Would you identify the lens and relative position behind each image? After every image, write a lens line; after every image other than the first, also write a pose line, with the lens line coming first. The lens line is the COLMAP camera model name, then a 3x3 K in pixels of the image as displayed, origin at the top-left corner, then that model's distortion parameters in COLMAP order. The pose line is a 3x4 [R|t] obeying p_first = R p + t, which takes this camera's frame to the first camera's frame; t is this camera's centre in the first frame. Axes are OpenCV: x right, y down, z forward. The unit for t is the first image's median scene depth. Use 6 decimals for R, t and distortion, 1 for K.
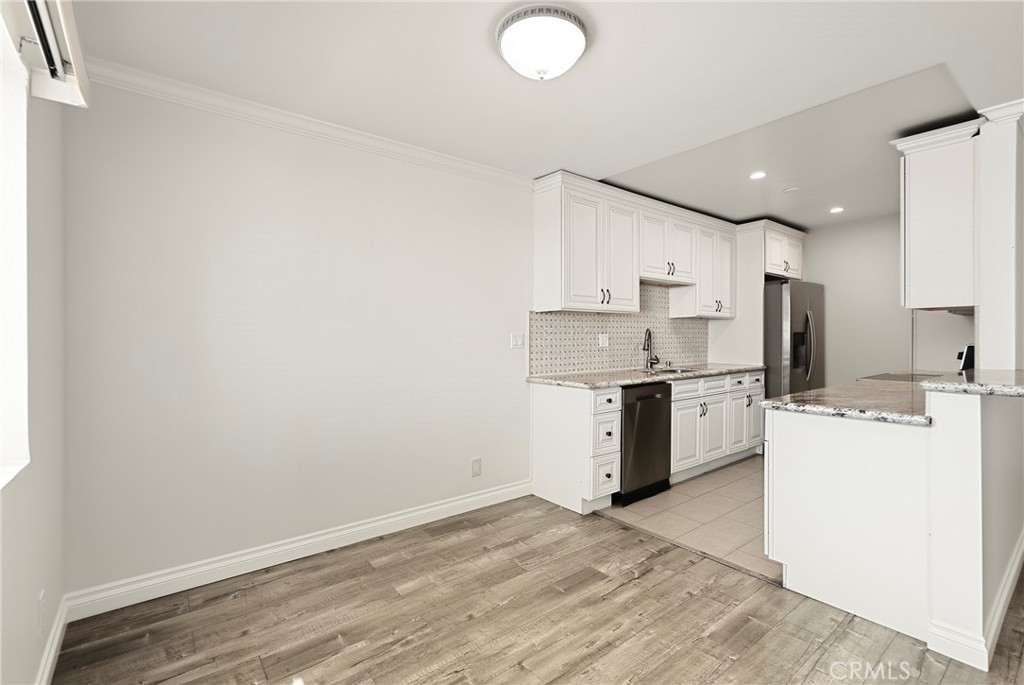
lens RADIAL K [[462.4, 0, 512.0], [0, 462.4, 342.5], [0, 0, 1]] dist [-0.014149, 0.008546]
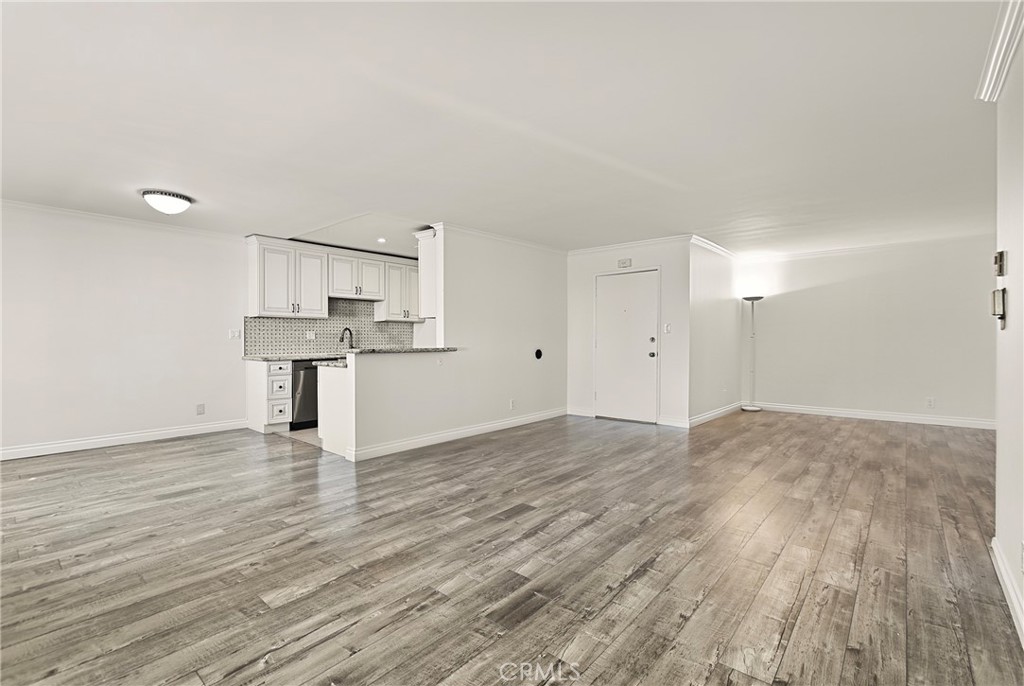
lens RADIAL K [[462.4, 0, 512.0], [0, 462.4, 343.0], [0, 0, 1]] dist [-0.014149, 0.008546]
pose [[0.982178, 0.002515, 0.187934, 0.712229], [-0.001827, 0.999991, -0.003831, 0.033652], [-0.187942, 0.003419, 0.982174, -0.844318]]
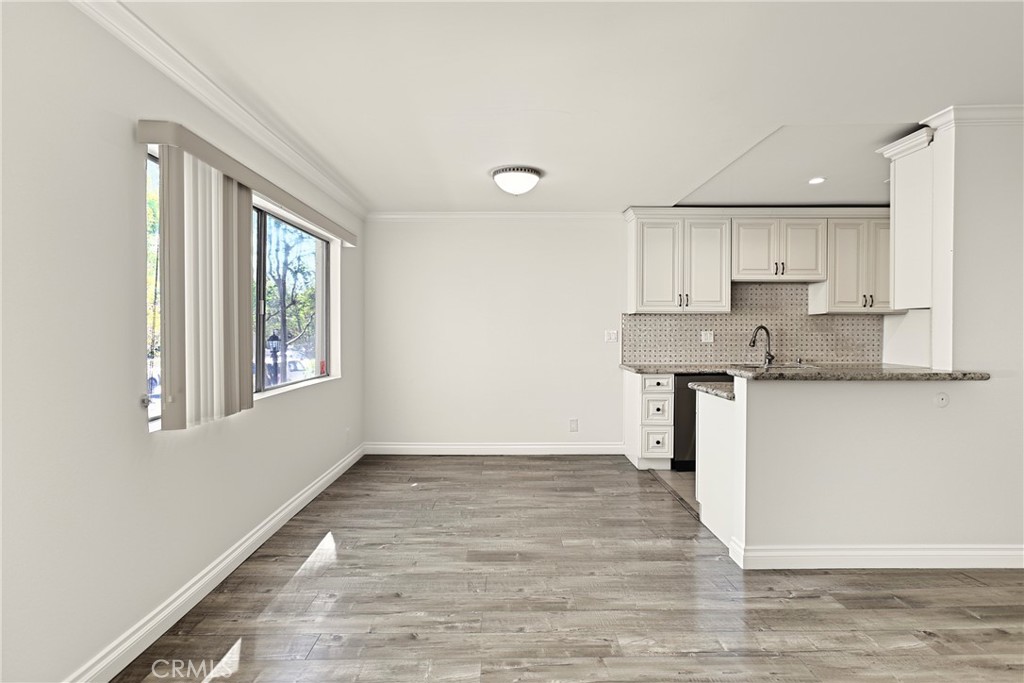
lens RADIAL K [[515.1, 0, 507.9], [0, 515.1, 339.4], [0, 0, 1]] dist [-0.004876, 0.011847]
pose [[0.786710, 0.014453, -0.617154, 0.729625], [-0.009364, 0.999890, 0.011480, -0.009681], [0.617252, -0.003253, 0.786759, -0.366981]]
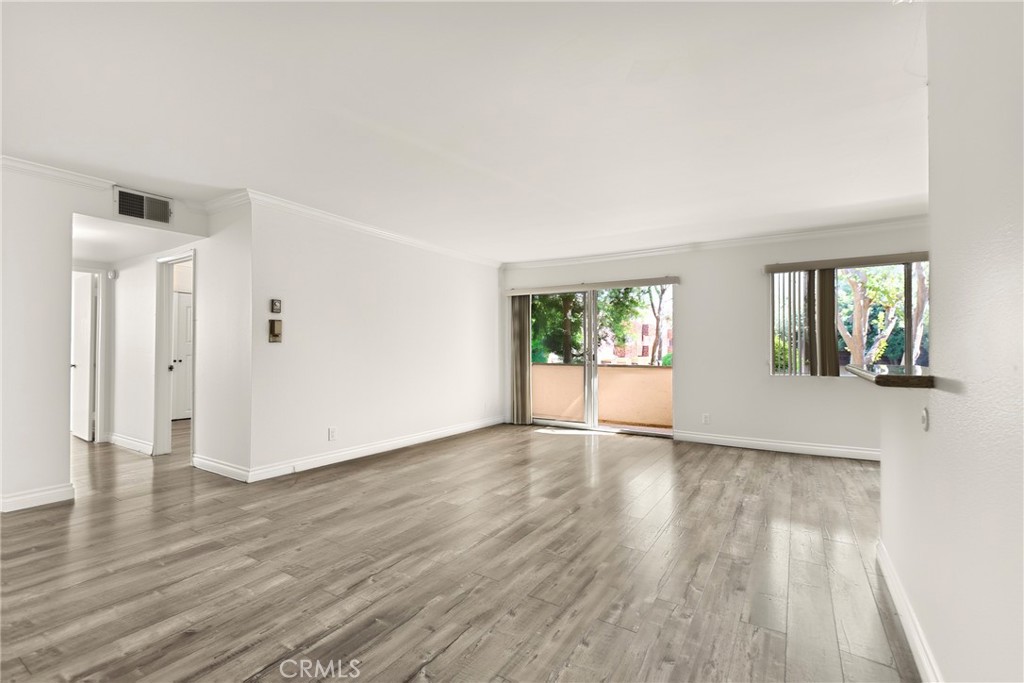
lens RADIAL K [[455.7, 0, 510.7], [0, 455.7, 338.2], [0, 0, 1]] dist [-0.013218, 0.008936]
pose [[-0.946666, -0.007108, -0.322138, 1.336313], [-0.002582, 0.999892, -0.014474, 0.015101], [0.322206, -0.012870, -0.946582, 1.027134]]
